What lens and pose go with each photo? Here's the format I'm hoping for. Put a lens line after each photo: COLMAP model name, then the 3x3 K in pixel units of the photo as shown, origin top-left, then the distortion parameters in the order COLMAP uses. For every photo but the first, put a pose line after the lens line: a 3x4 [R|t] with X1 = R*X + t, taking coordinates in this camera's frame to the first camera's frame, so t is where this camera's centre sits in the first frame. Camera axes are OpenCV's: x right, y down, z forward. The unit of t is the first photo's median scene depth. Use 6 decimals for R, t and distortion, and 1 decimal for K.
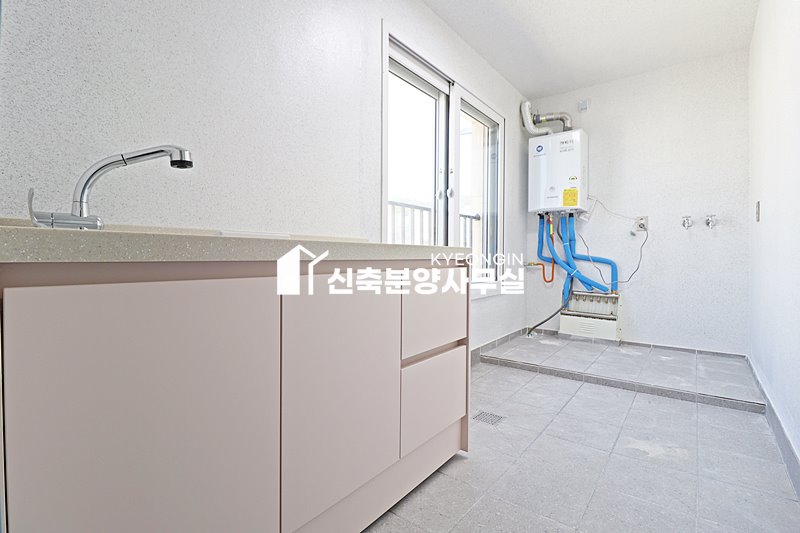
lens RADIAL K [[370.6, 0, 400.2], [0, 370.6, 257.7], [0, 0, 1]] dist [-0.005923, -0.008842]
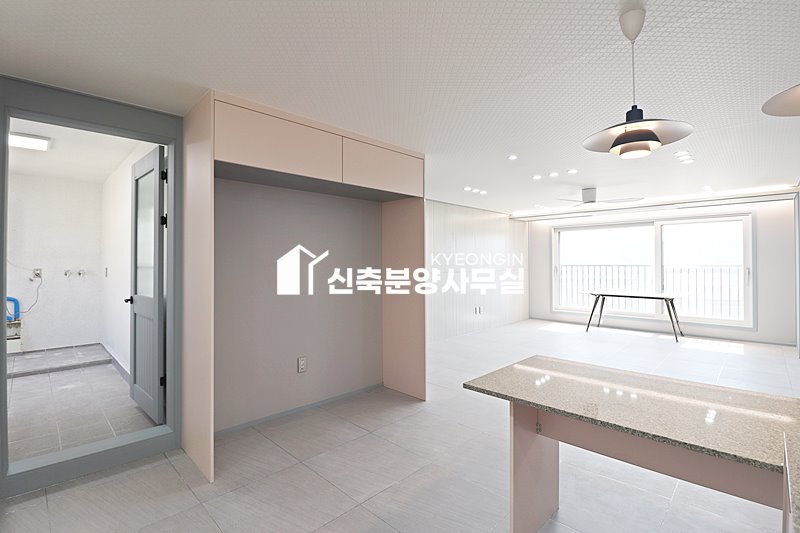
lens RADIAL K [[370.6, 0, 398.9], [0, 370.6, 258.7], [0, 0, 1]] dist [-0.005923, -0.008842]
pose [[0.104041, 0.004883, 0.994561, -0.697097], [0.007101, 0.999959, -0.005652, -0.129996], [-0.994548, 0.007650, 0.104002, -0.656319]]
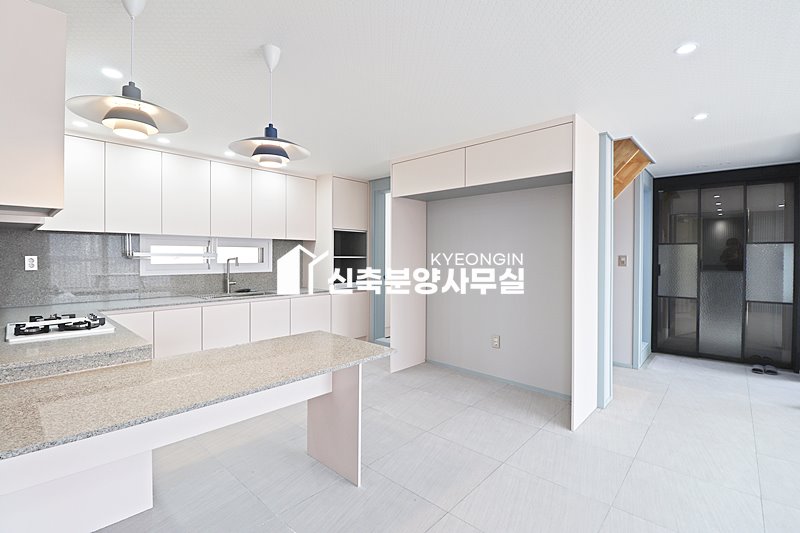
lens RADIAL K [[370.6, 0, 396.6], [0, 370.6, 256.7], [0, 0, 1]] dist [-0.005923, -0.008842]
pose [[0.997766, -0.001791, -0.066779, 0.037215], [0.001420, 0.999983, -0.005608, -0.112917], [0.066788, 0.005501, 0.997752, -1.480462]]
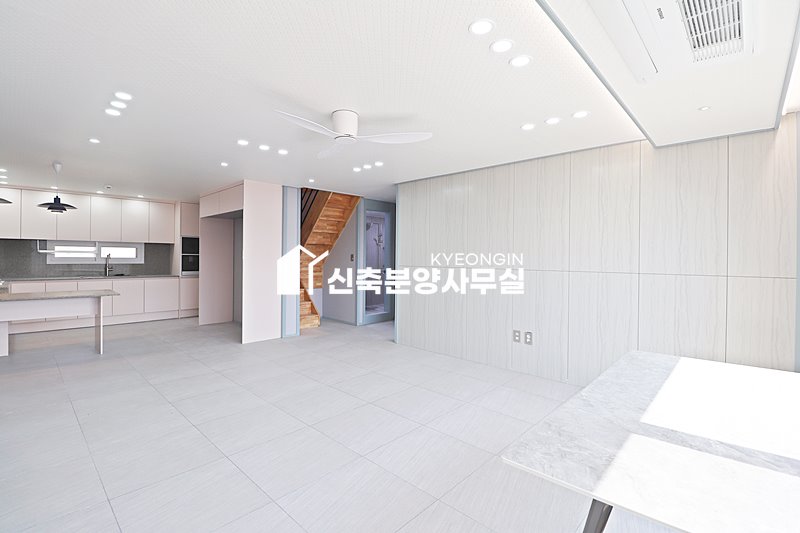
lens RADIAL K [[370.6, 0, 401.2], [0, 370.6, 262.9], [0, 0, 1]] dist [-0.005923, -0.008842]
pose [[0.995677, 0.008045, -0.092539, 1.229444], [-0.006754, 0.999876, 0.014258, -0.107738], [0.092642, -0.013571, 0.995607, -2.160757]]
